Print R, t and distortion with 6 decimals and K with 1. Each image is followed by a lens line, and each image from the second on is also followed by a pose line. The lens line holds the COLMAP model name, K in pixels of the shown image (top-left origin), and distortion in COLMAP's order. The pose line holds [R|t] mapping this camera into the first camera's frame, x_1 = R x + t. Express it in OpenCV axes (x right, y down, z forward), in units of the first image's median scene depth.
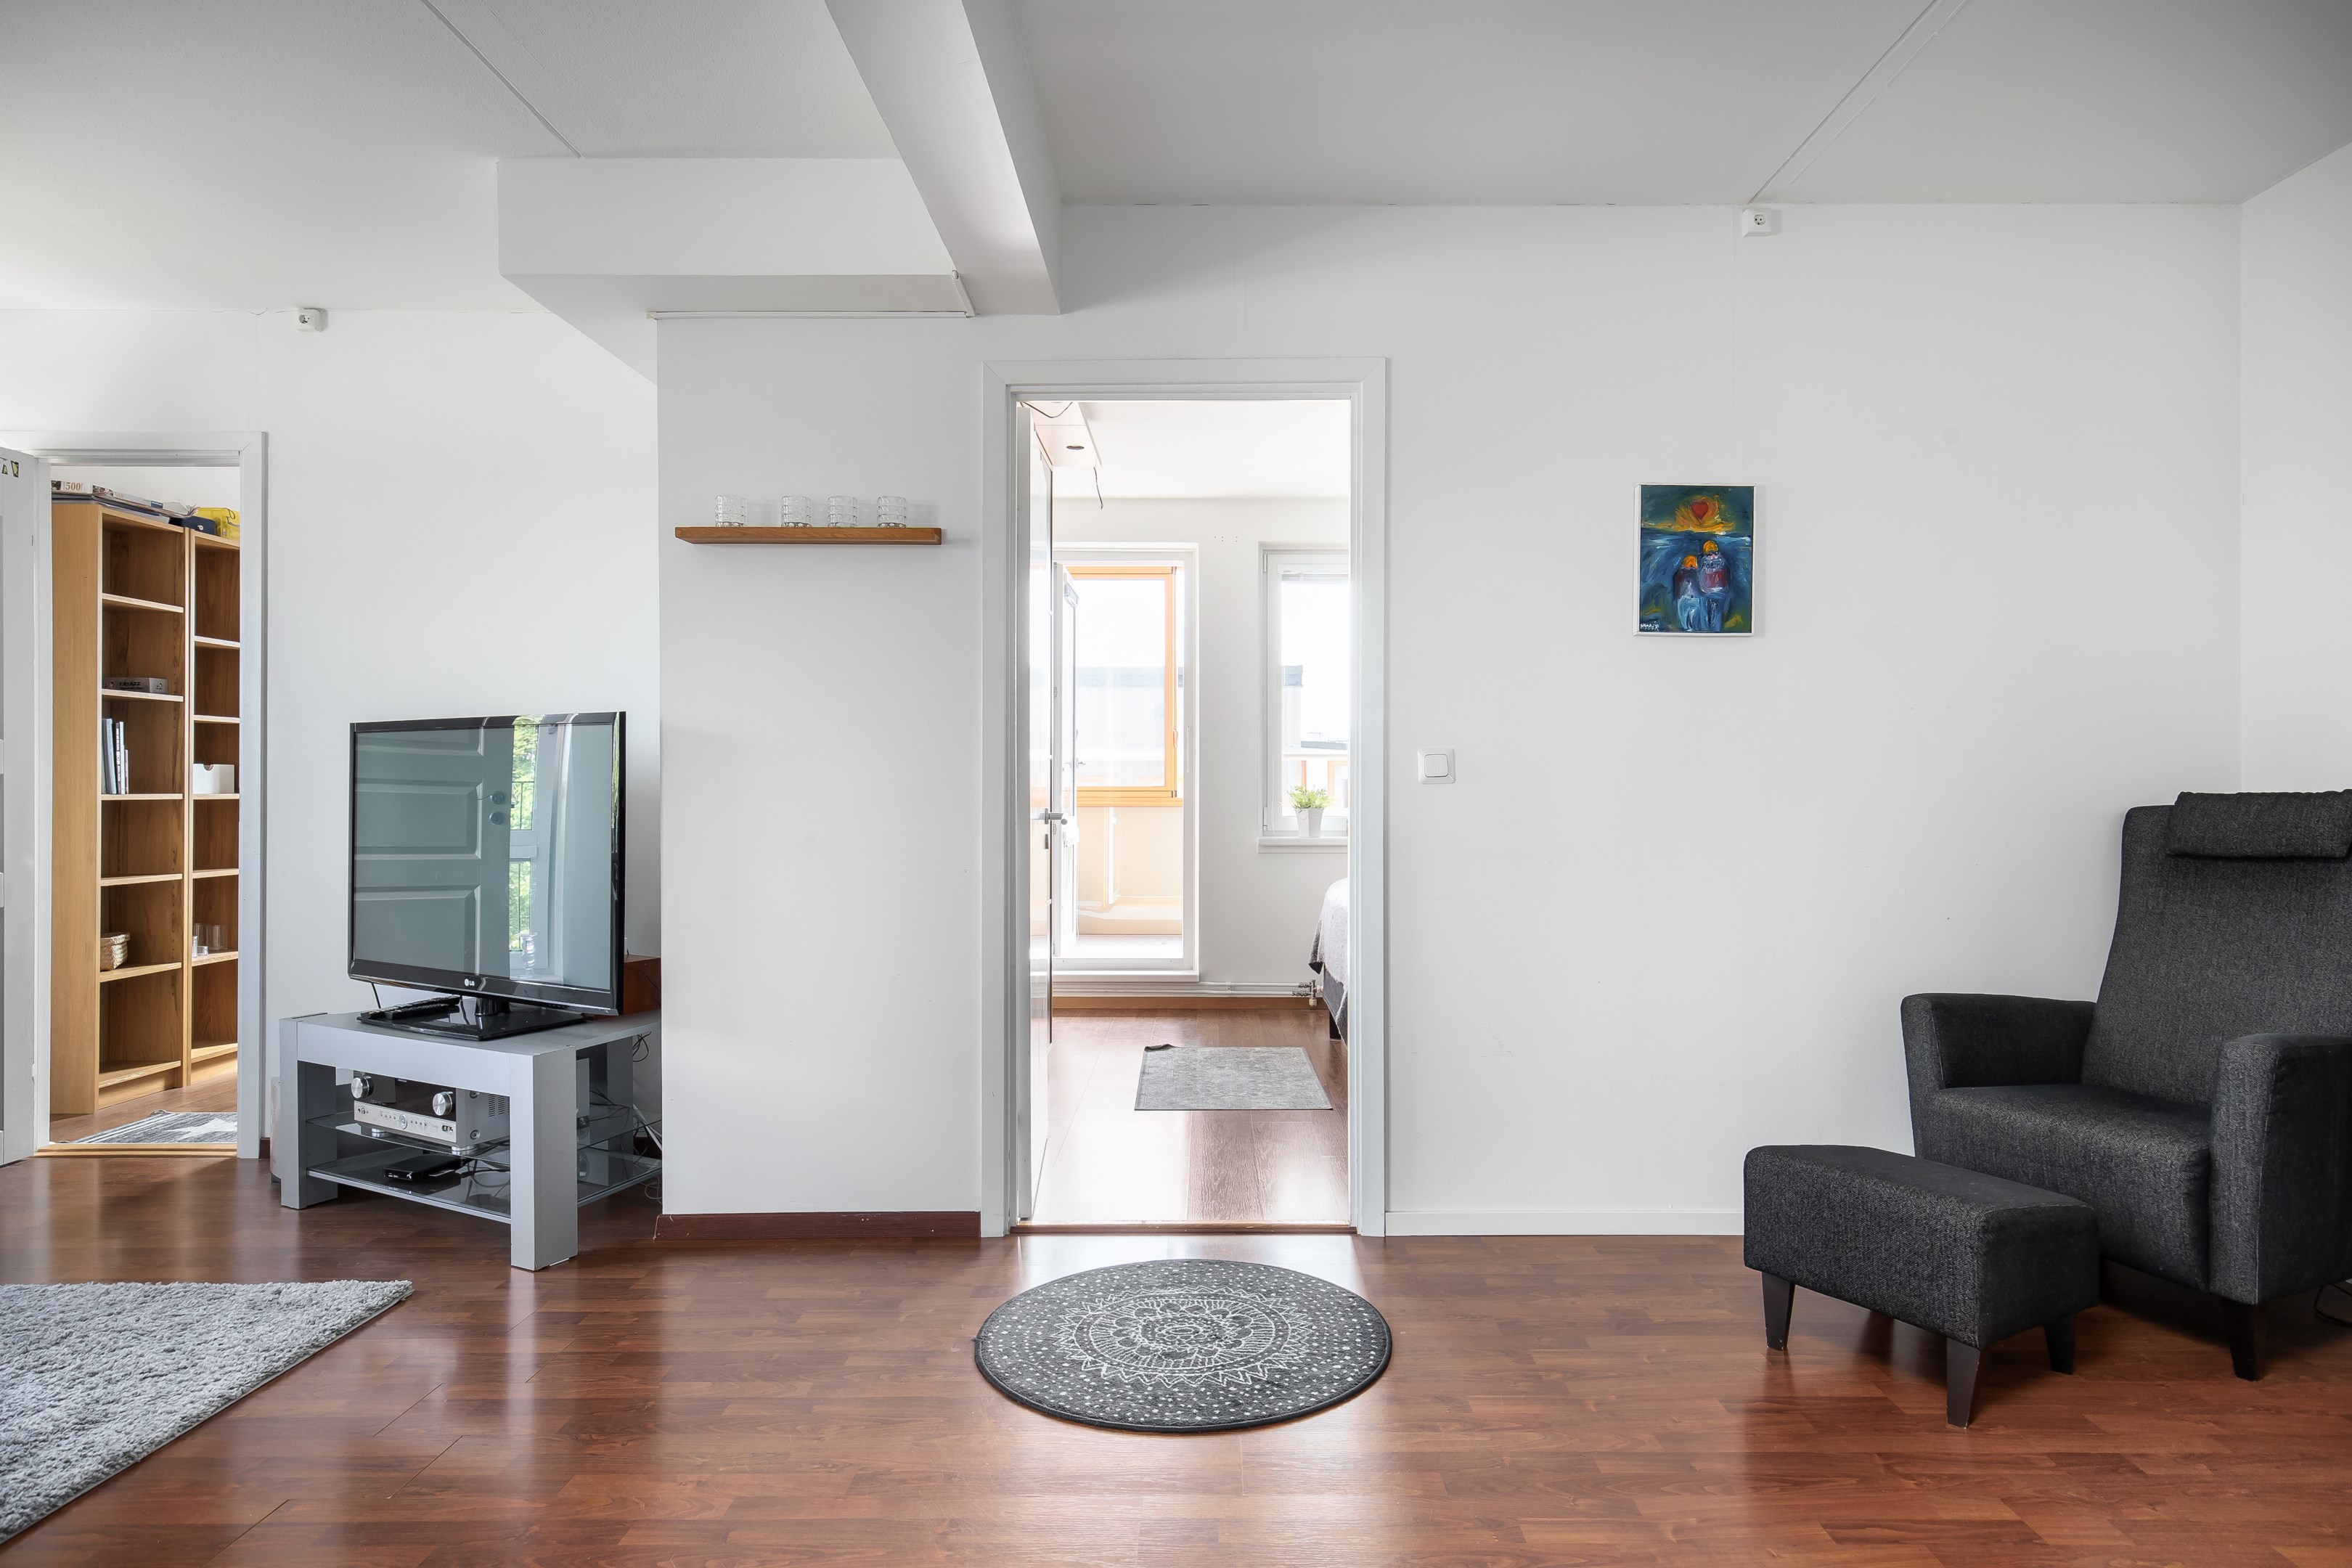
lens RADIAL K [[1320.4, 0, 1214.6], [0, 1320.4, 780.7], [0, 0, 1]] dist [0.004253, -0.000077]
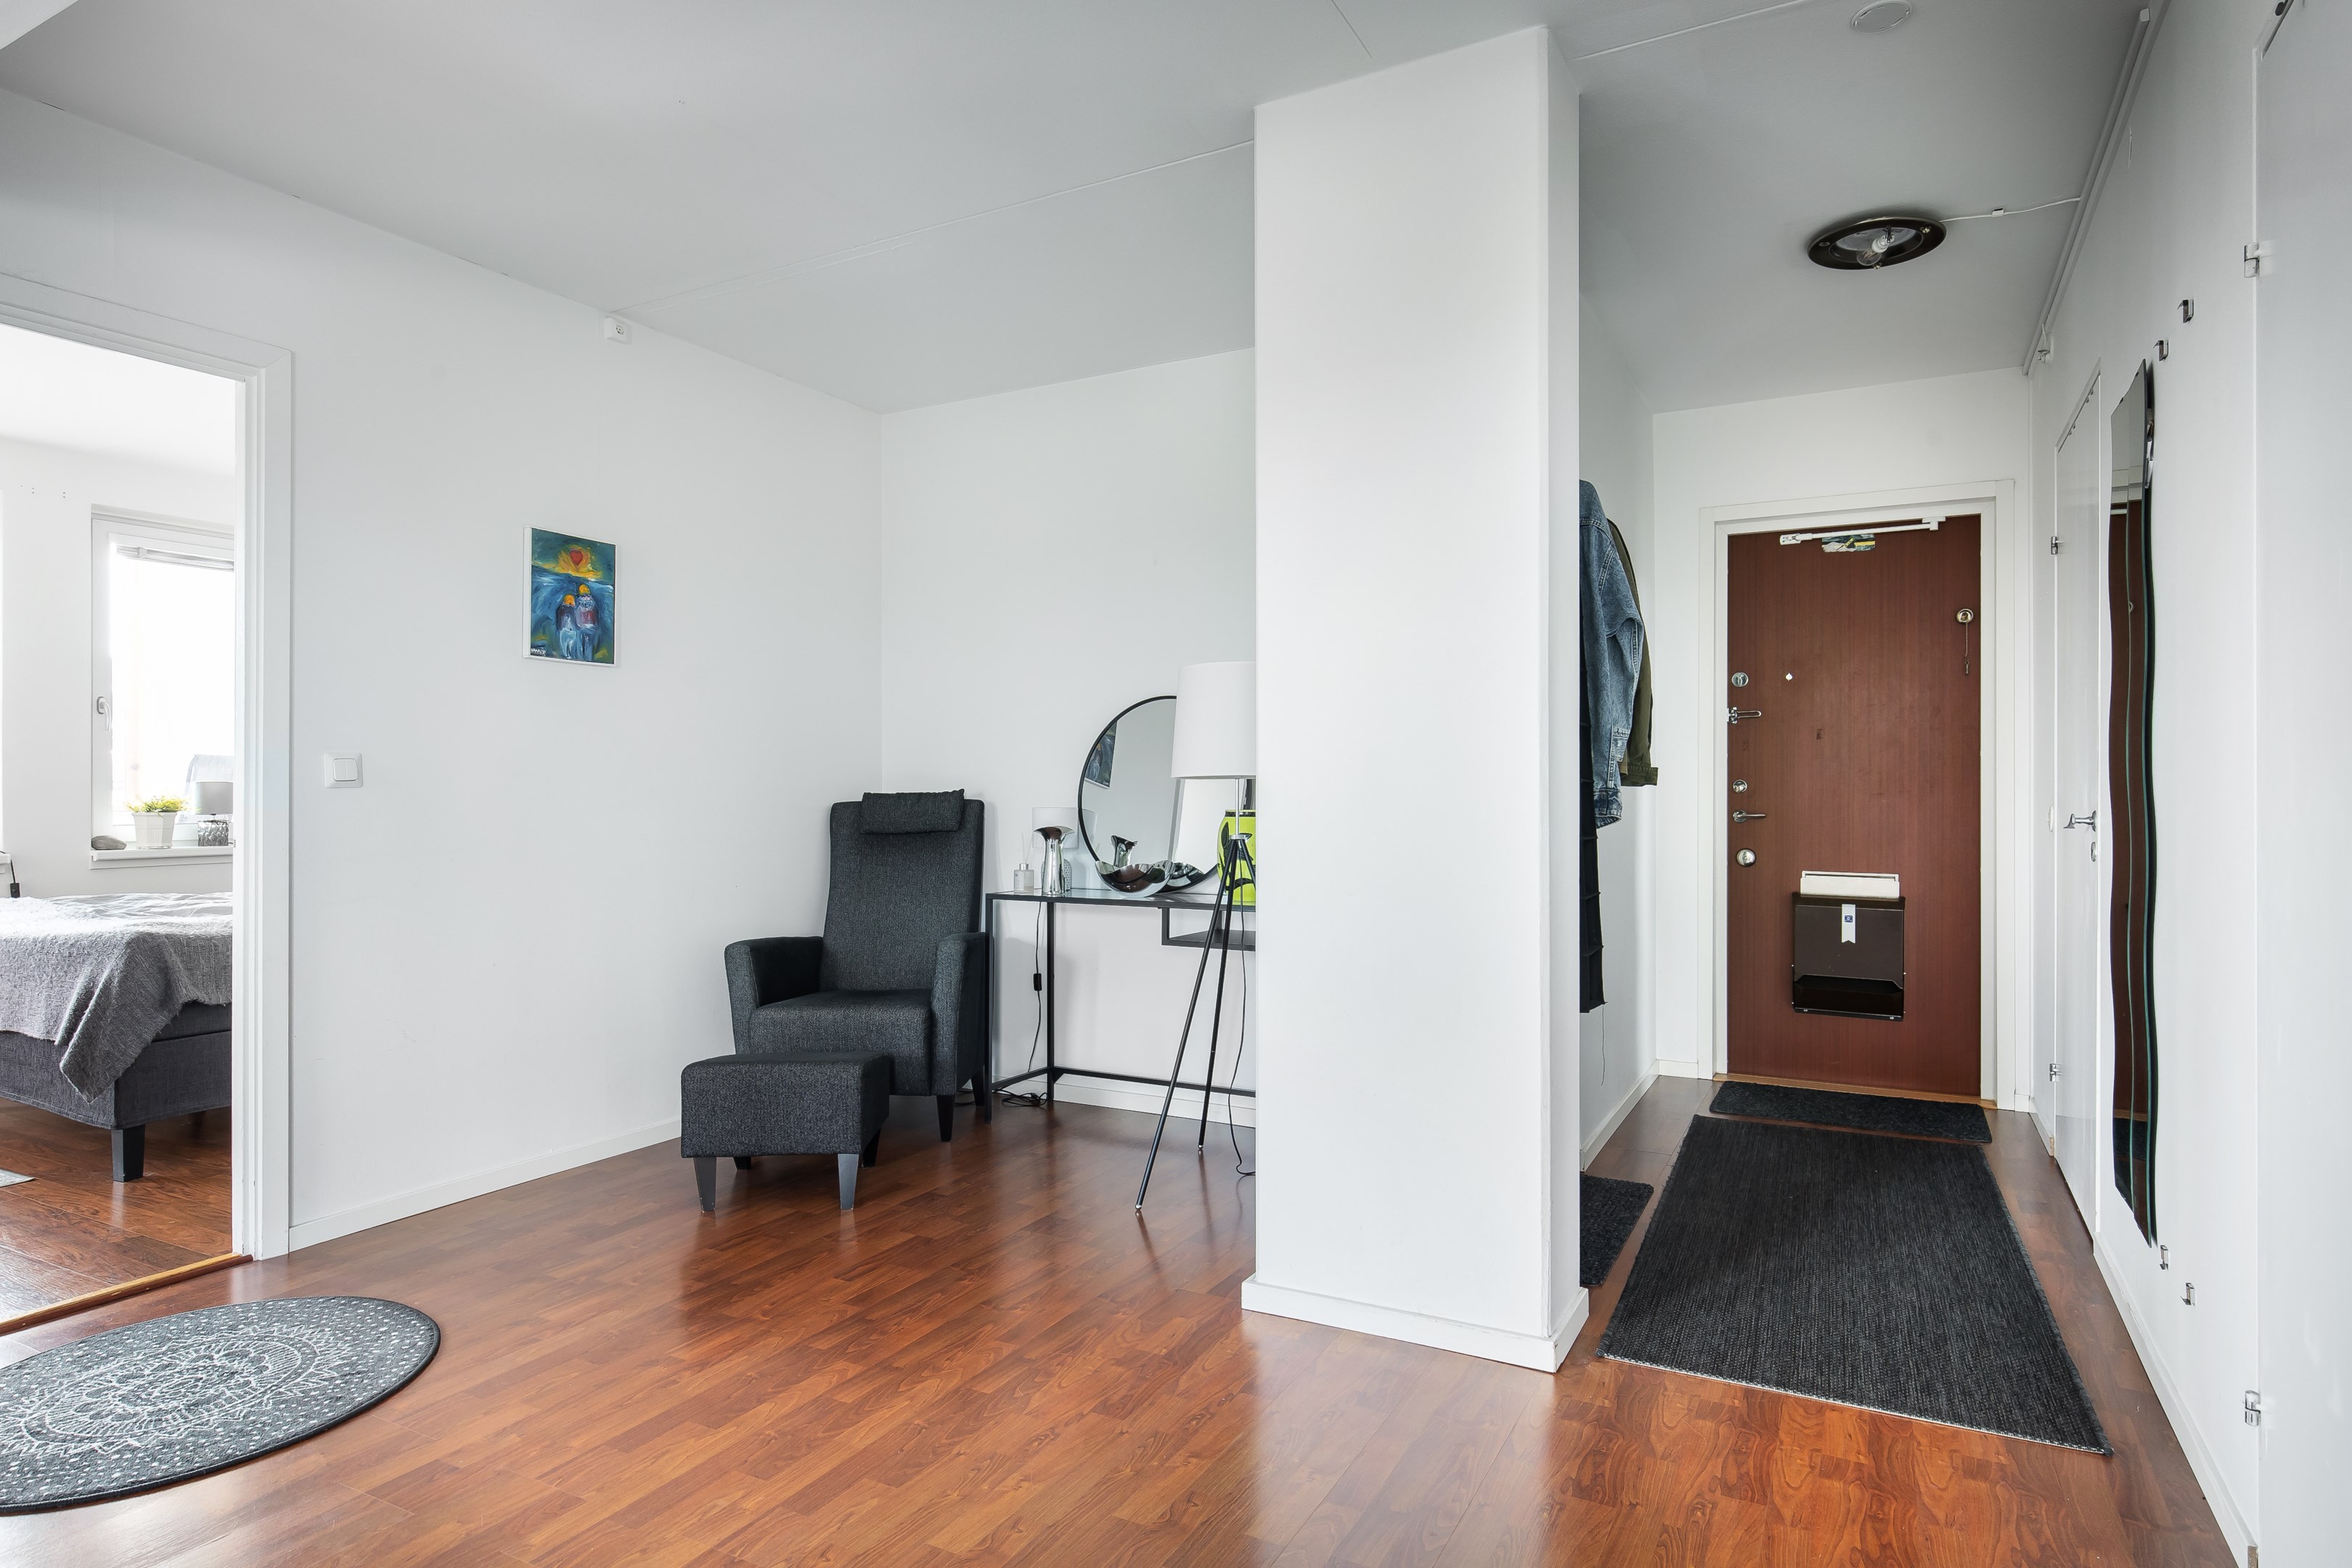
lens RADIAL K [[1291.0, 0, 1180.1], [0, 1291.0, 778.2], [0, 0, 1]] dist [-0.001446, -0.000348]
pose [[0.473729, 0.005321, 0.880655, -0.398652], [-0.001793, 0.999986, -0.005077, -0.001194], [-0.880669, 0.000826, 0.473732, -0.029266]]
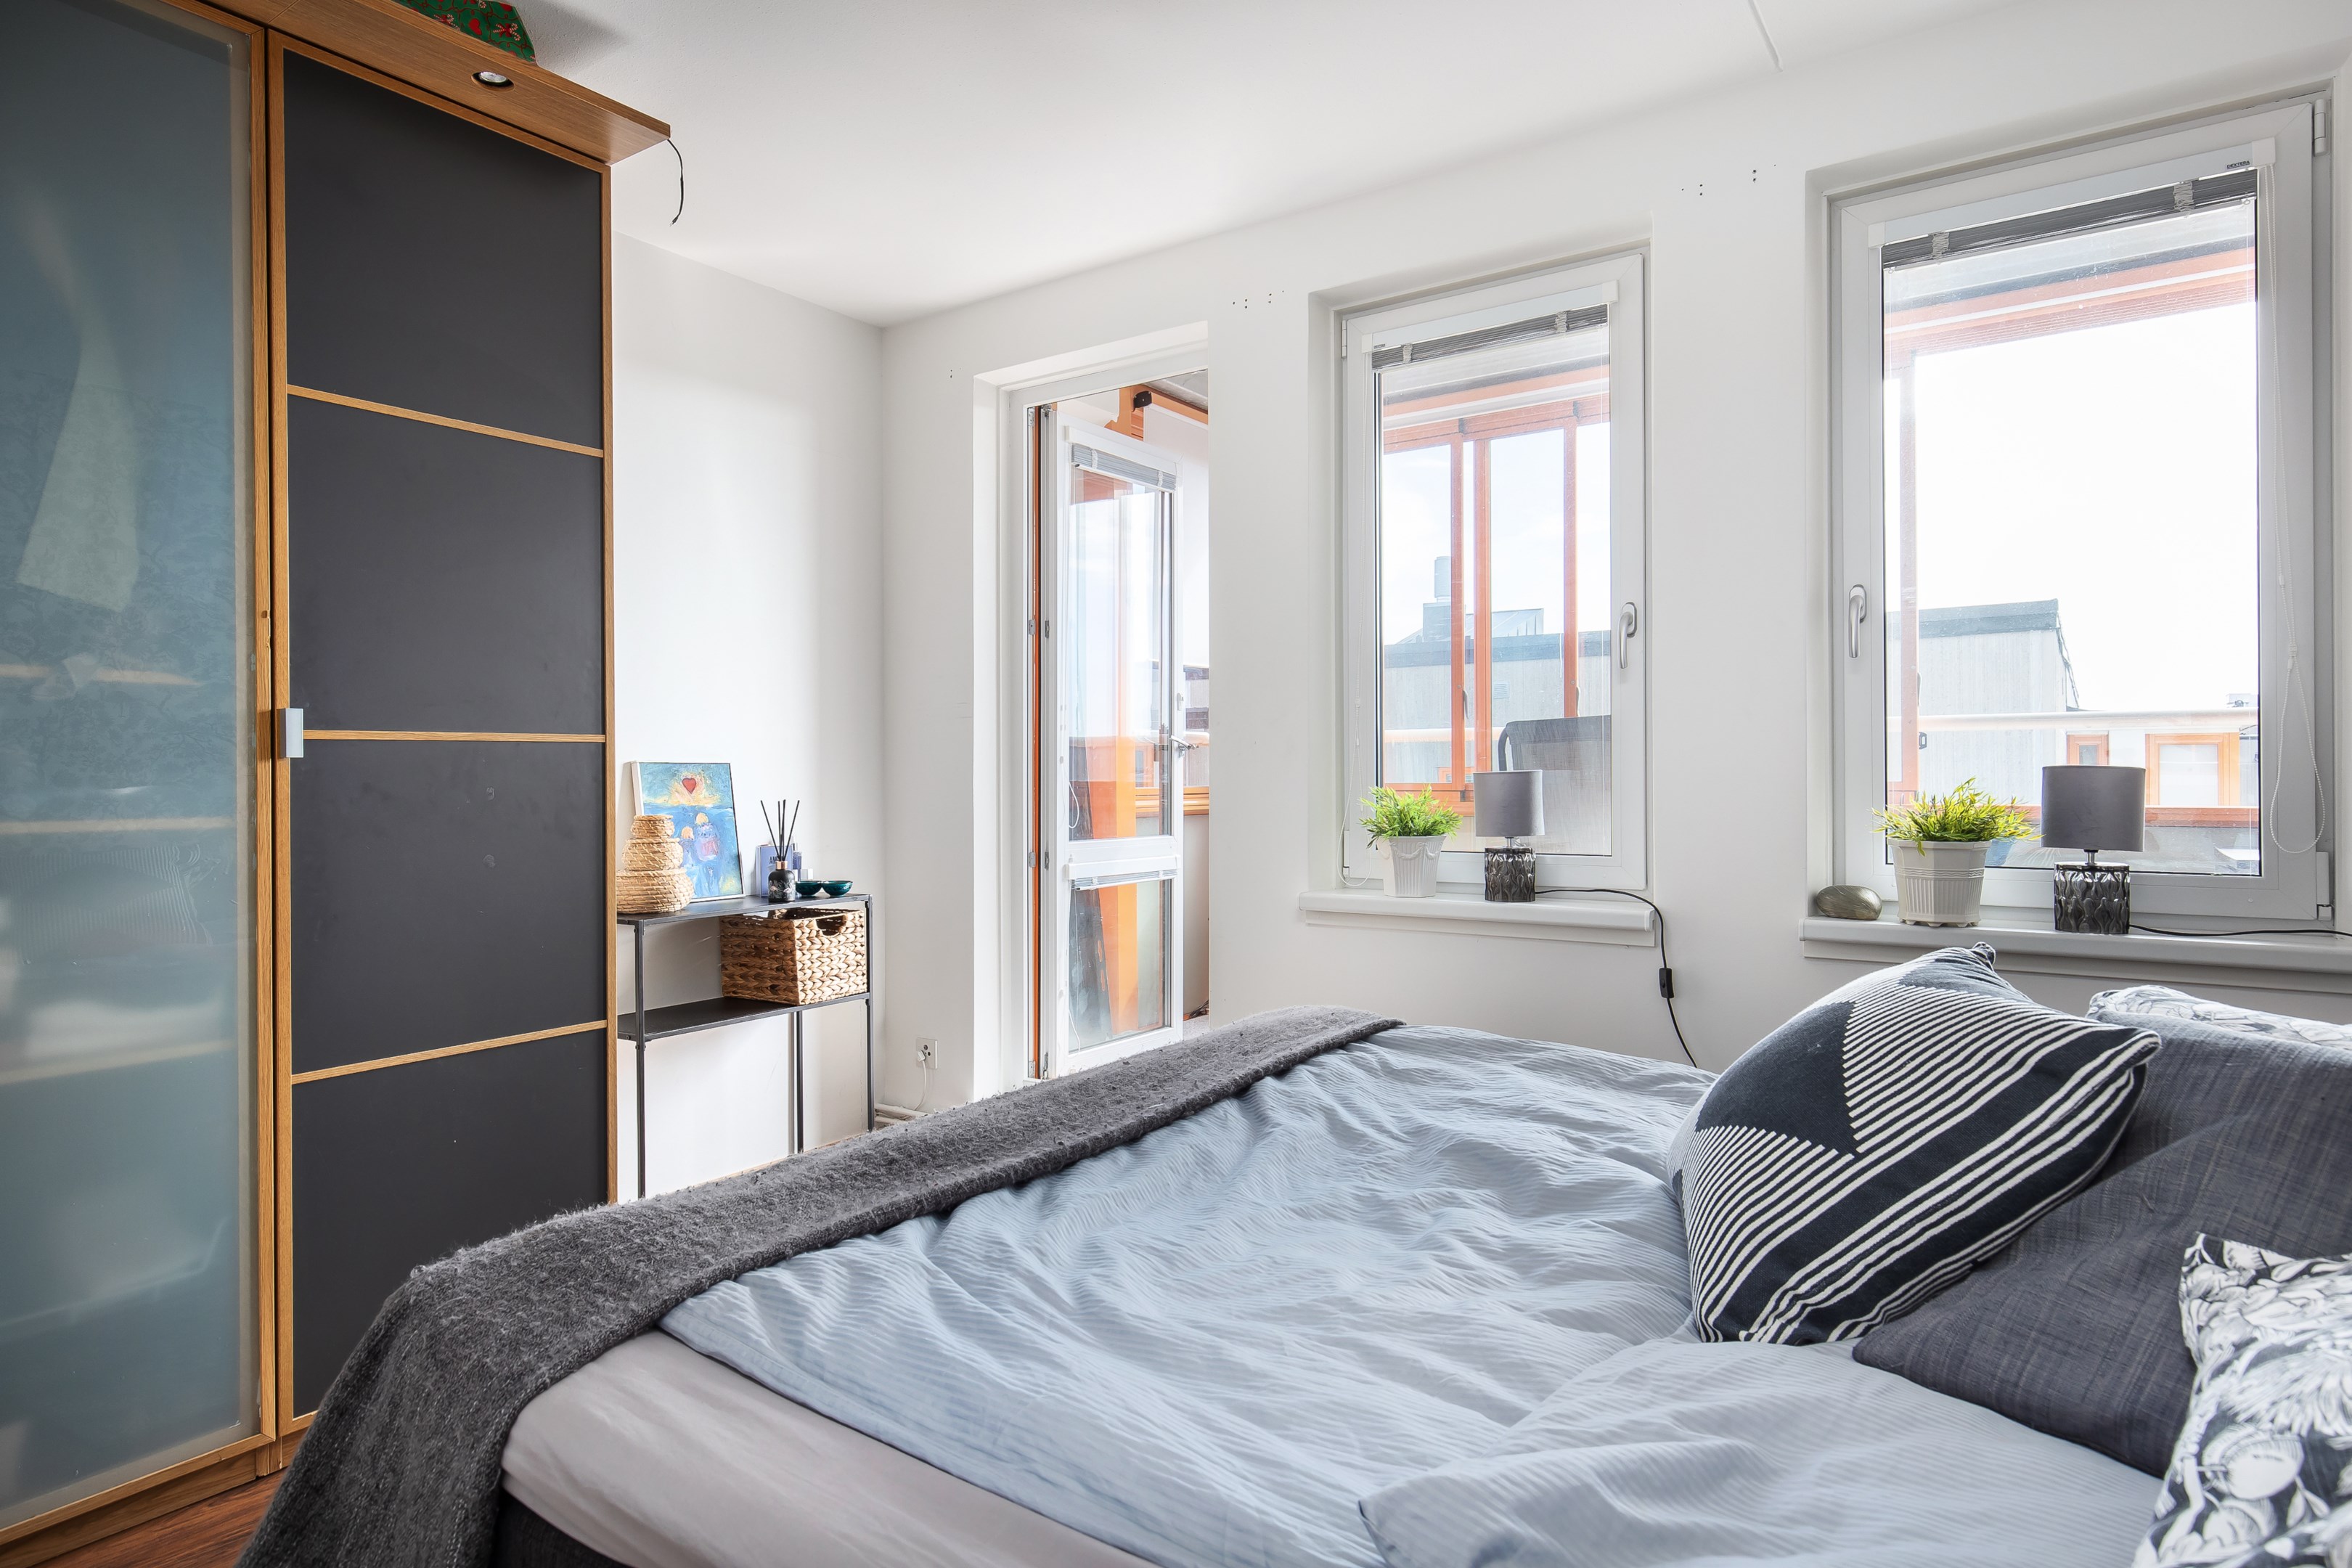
lens RADIAL K [[1320.4, 0, 1214.6], [0, 1320.4, 780.7], [0, 0, 1]] dist [0.004253, -0.000077]
pose [[0.830665, -0.004120, -0.556757, 0.580860], [0.006469, 0.999977, 0.002251, -0.000900], [0.556734, -0.005471, 0.830673, 1.169034]]
